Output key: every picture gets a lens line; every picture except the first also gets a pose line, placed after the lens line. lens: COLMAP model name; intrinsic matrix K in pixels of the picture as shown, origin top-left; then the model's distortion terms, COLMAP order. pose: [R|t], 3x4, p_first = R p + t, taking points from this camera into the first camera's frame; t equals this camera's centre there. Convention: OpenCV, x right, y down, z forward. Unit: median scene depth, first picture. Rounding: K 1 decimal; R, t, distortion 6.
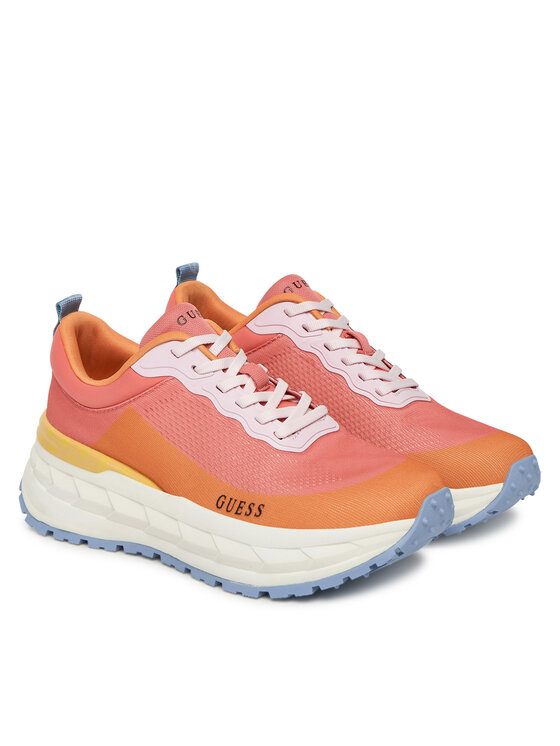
lens RADIAL K [[1616.3, 0, 280.7], [0, 1616.3, 373.0], [0, 0, 1]] dist [0.053357, 0.000000]
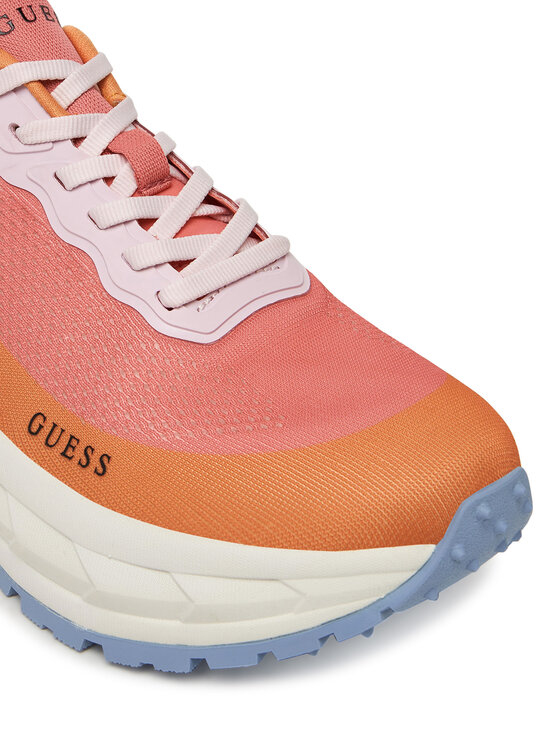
lens RADIAL K [[1514.3, 0, 278.6], [0, 1514.3, 372.2], [0, 0, 1]] dist [-0.089911, 0.000000]
pose [[0.992558, 0.103863, -0.063565, 0.058716], [-0.089742, 0.976754, 0.194674, -0.026995], [0.082307, -0.187521, 0.978806, 0.576877]]
